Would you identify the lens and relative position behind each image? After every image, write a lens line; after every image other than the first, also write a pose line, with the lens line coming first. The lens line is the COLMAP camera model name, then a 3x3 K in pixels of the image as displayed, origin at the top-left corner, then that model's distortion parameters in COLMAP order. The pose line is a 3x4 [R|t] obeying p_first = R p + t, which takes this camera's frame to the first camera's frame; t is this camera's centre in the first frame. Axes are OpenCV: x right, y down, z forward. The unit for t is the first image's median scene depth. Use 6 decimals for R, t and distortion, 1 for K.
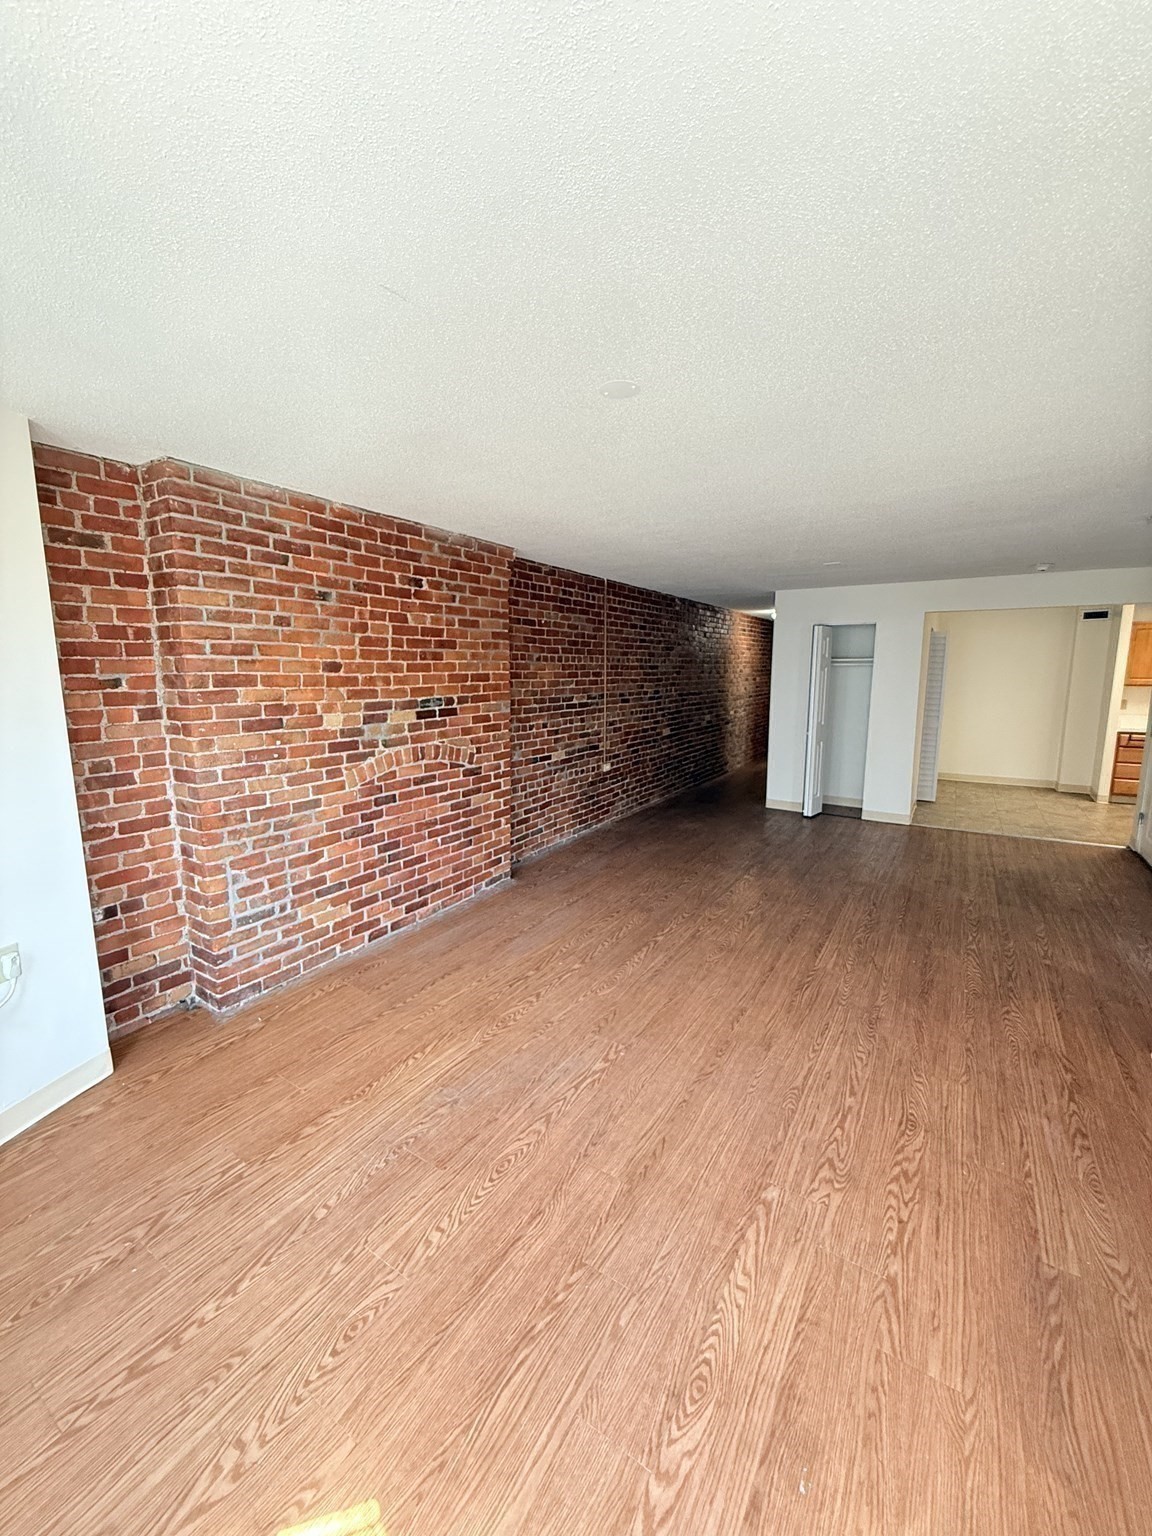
lens RADIAL K [[611.5, 0, 577.5], [0, 611.5, 766.3], [0, 0, 1]] dist [-0.001862, -0.000047]
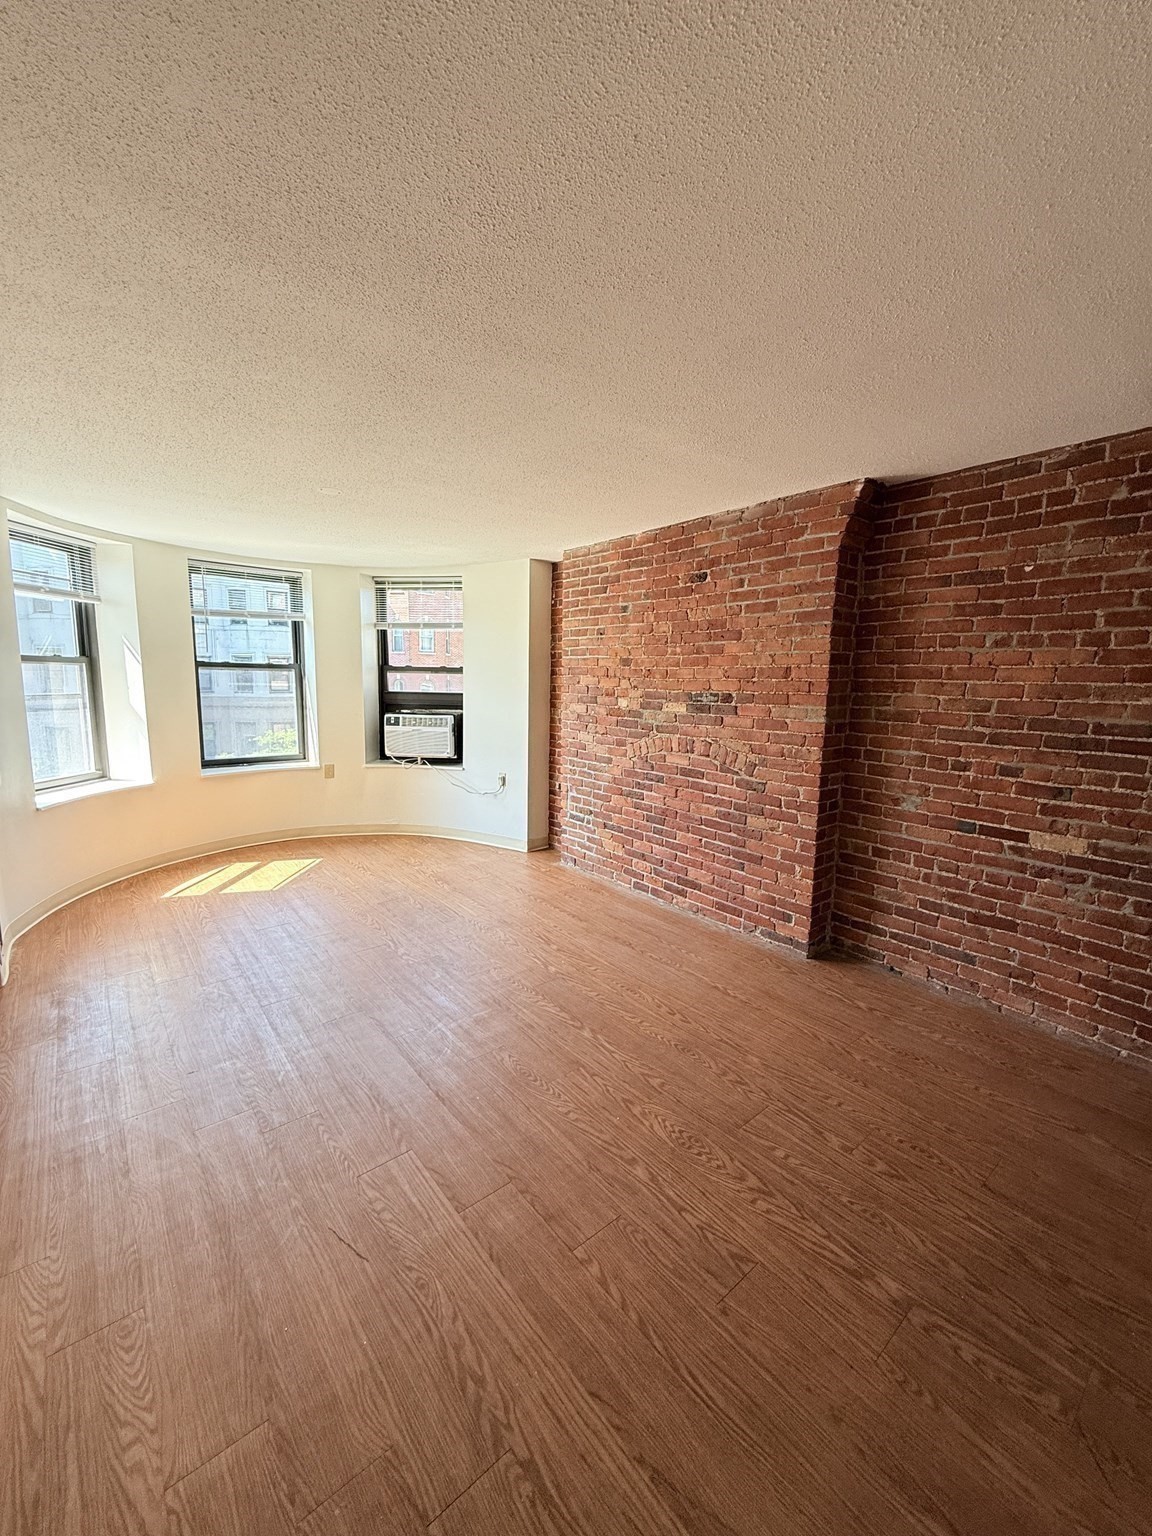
lens RADIAL K [[611.5, 0, 577.7], [0, 611.5, 766.7], [0, 0, 1]] dist [-0.001862, -0.000047]
pose [[-0.315908, 0.132297, -0.939521, 0.690553], [-0.164853, 0.967516, 0.191670, -0.137906], [0.934358, 0.215433, -0.283837, 1.017455]]
